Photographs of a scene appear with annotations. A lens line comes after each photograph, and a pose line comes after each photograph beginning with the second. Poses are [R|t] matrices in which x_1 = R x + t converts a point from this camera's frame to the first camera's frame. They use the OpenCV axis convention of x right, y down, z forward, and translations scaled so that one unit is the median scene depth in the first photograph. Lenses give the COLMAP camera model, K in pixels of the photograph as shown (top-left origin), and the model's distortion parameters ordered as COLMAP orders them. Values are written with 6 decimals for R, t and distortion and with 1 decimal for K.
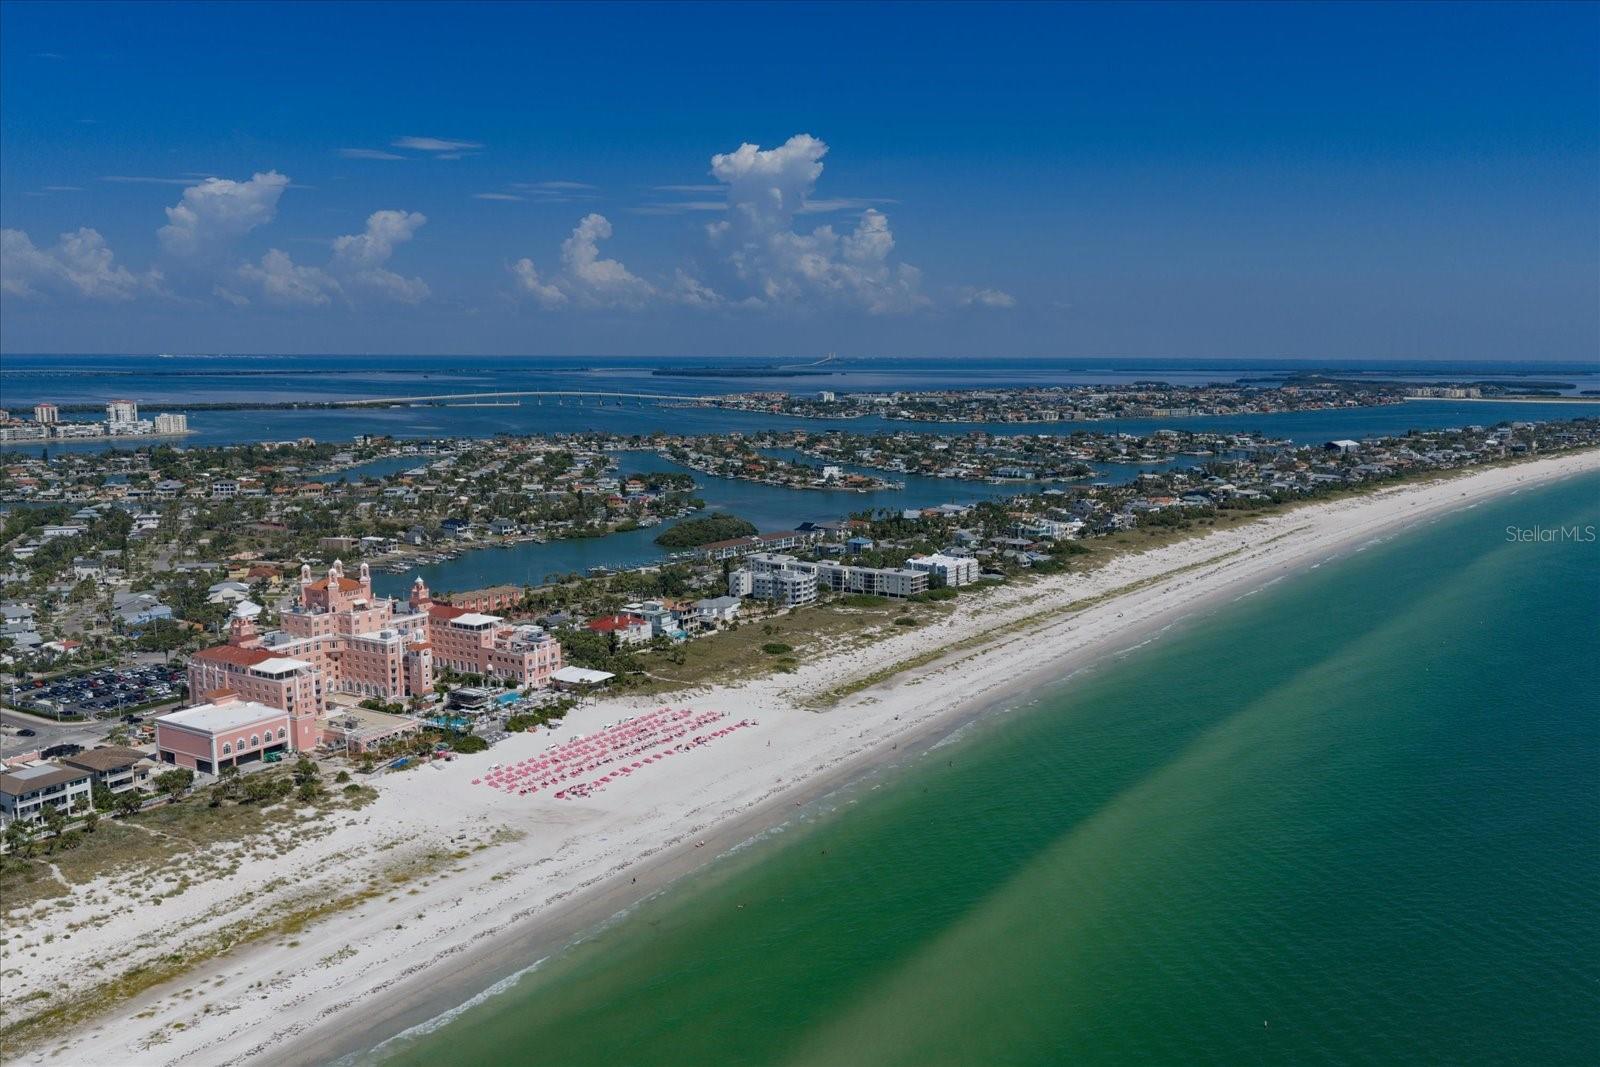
lens RADIAL K [[1363.4, 0, 800.0], [0, 1363.4, 533.5], [0, 0, 1]] dist [0.010150, -0.005358]
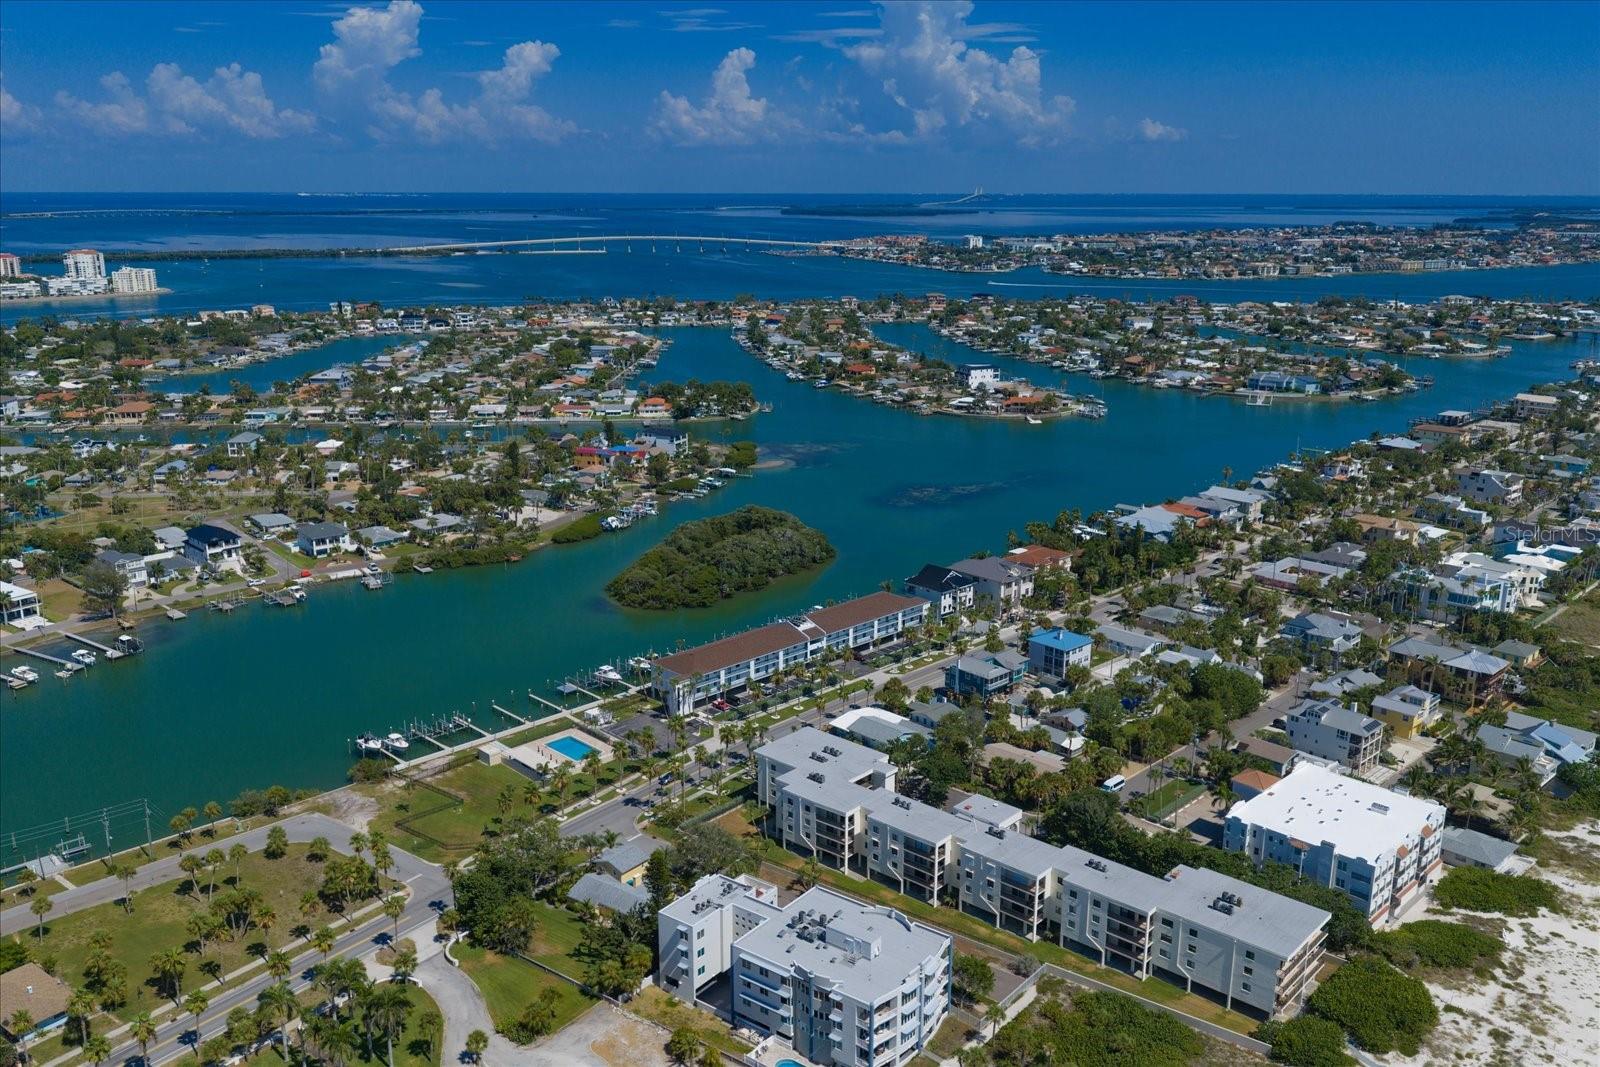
lens RADIAL K [[1164.8, 0, 800.0], [0, 1164.8, 533.5], [0, 0, 1]] dist [0.007373, -0.006705]
pose [[0.992852, 0.030478, -0.115399, 0.002513], [-0.012502, 0.988085, 0.153400, -0.035695], [0.118699, -0.150860, 0.981403, 0.292387]]
